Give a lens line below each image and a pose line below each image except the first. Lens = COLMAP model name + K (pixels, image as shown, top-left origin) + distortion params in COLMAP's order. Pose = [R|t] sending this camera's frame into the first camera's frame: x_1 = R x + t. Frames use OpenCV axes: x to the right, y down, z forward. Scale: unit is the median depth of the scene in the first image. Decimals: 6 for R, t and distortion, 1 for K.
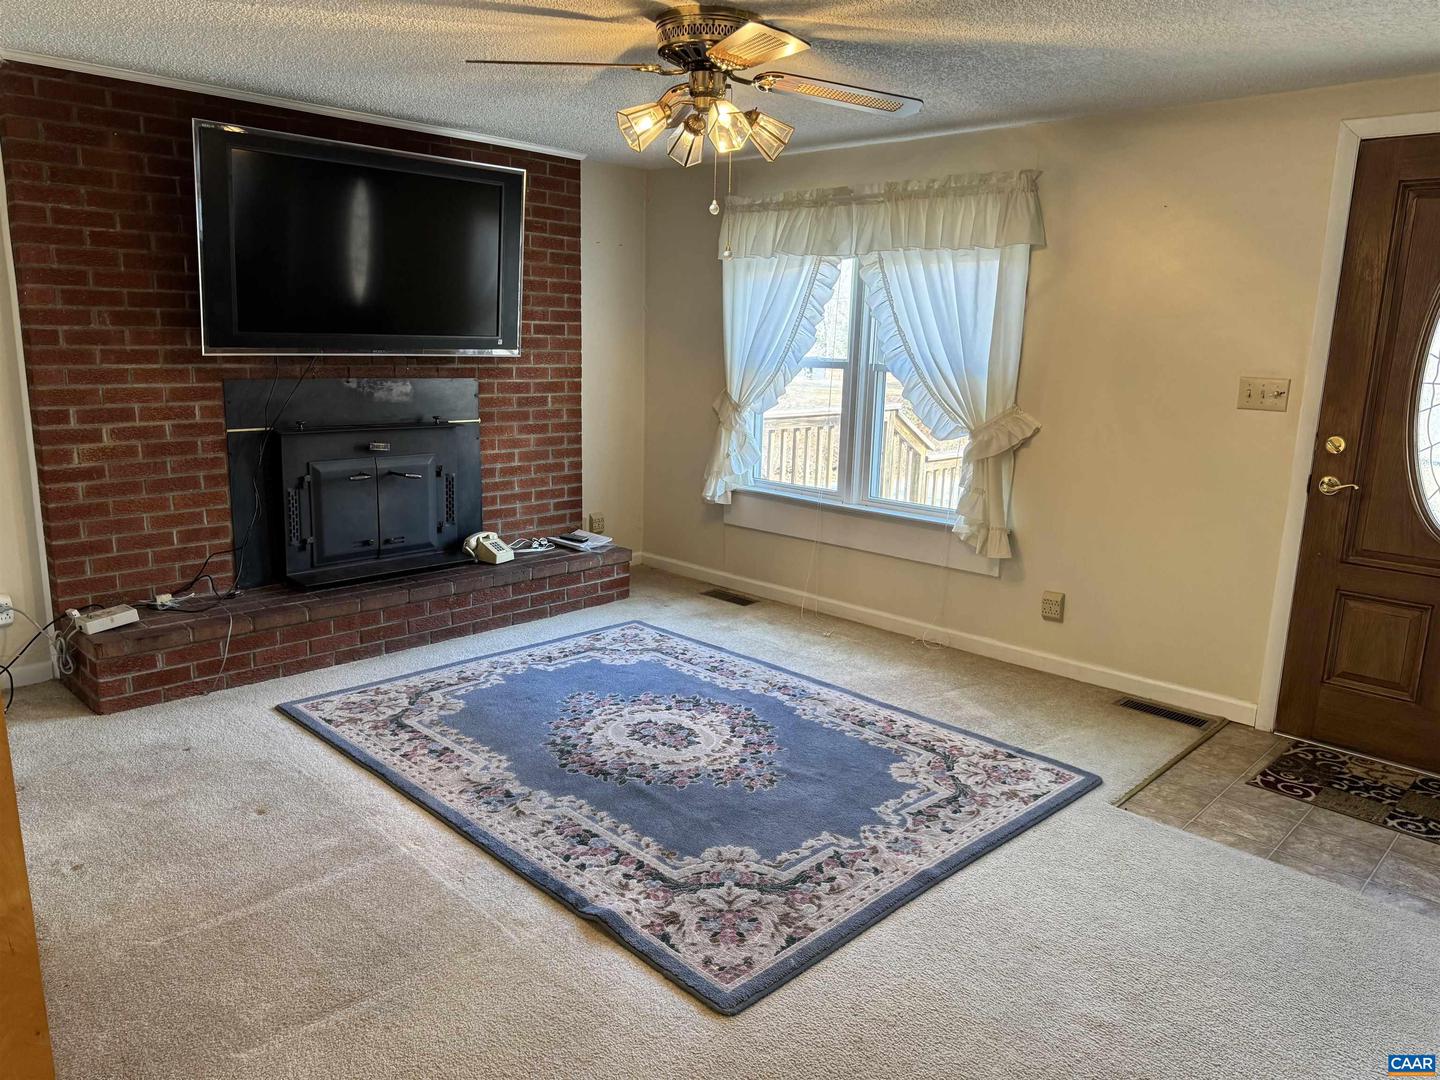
lens RADIAL K [[1012.8, 0, 725.2], [0, 1012.8, 537.3], [0, 0, 1]] dist [0.047810, -0.056859]
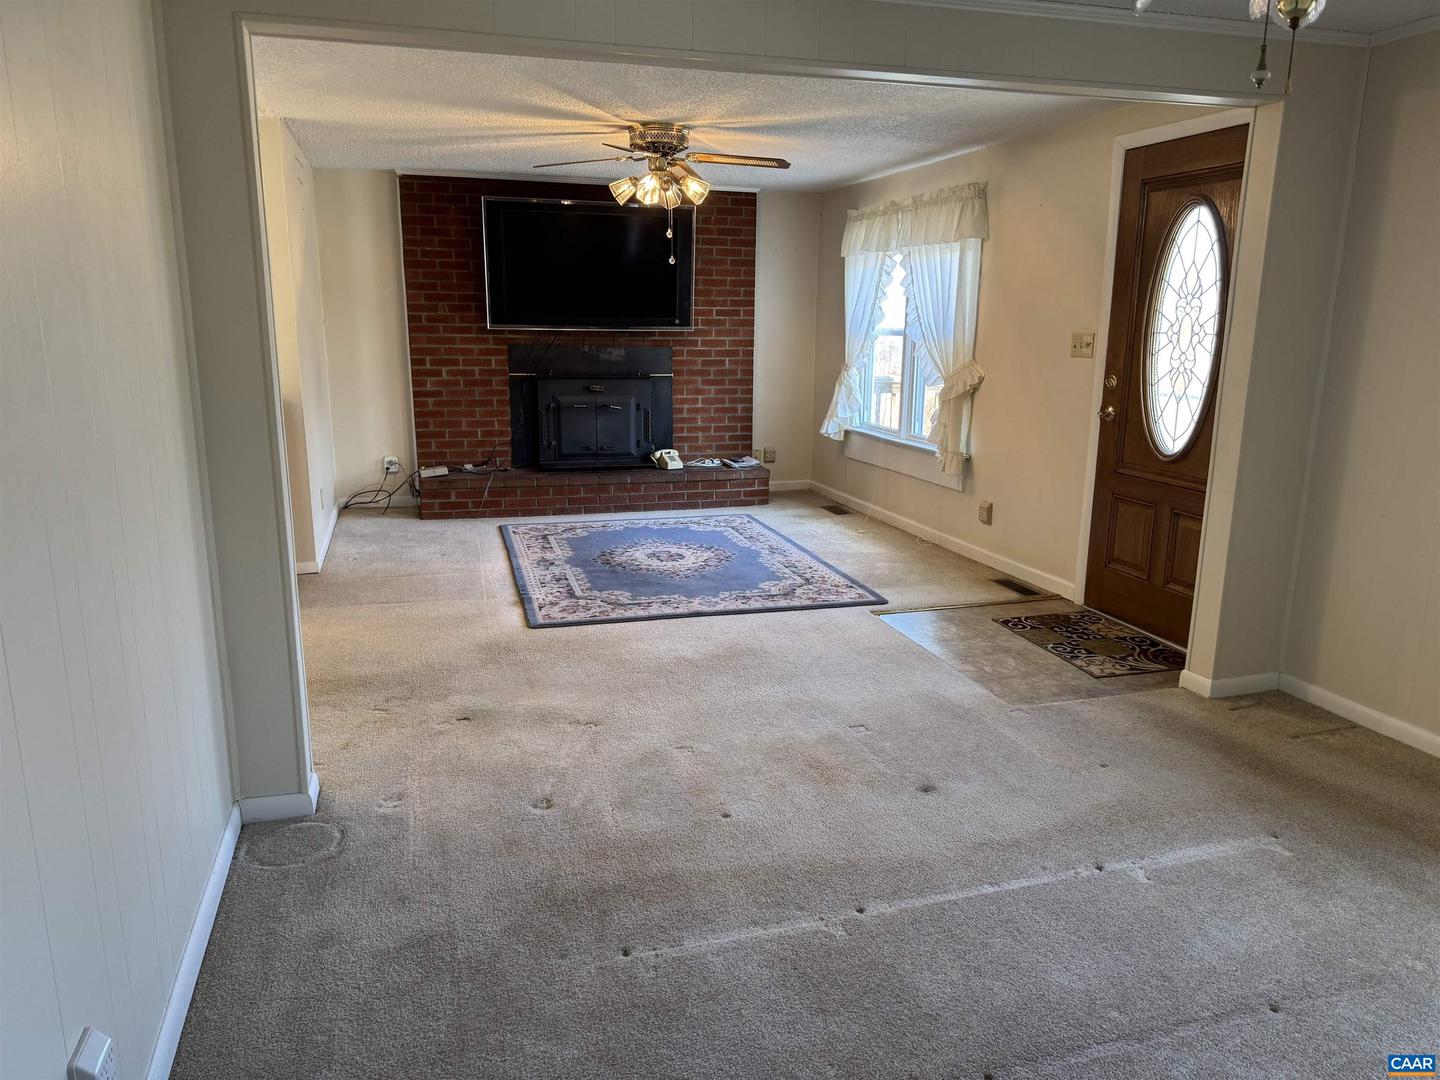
lens RADIAL K [[1012.8, 0, 720.3], [0, 1012.8, 554.3], [0, 0, 1]] dist [0.047810, -0.056859]
pose [[0.871122, 0.093117, -0.482157, 0.723002], [-0.085706, 0.995617, 0.037431, 0.110925], [0.483530, 0.008717, 0.875285, -0.348469]]
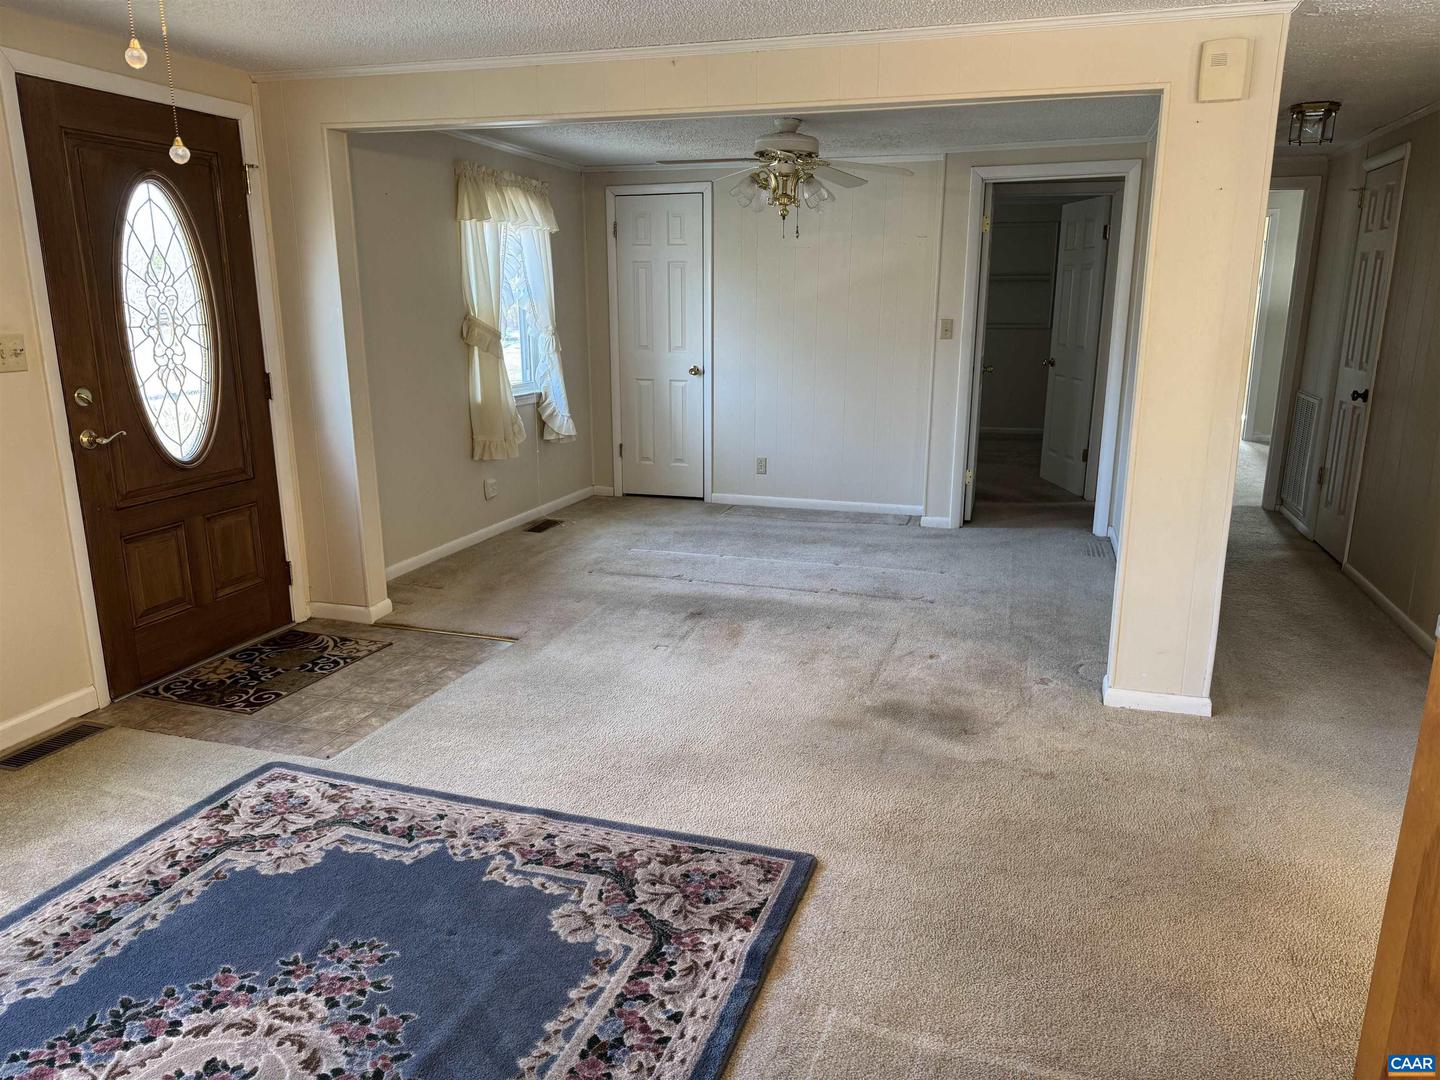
lens RADIAL K [[1012.8, 0, 729.7], [0, 1012.8, 532.5], [0, 0, 1]] dist [0.047810, -0.056859]
pose [[-0.454565, -0.229838, 0.860549, -0.492559], [0.168440, 0.926521, 0.336432, -0.173622], [-0.874642, 0.297881, -0.382451, 0.777594]]
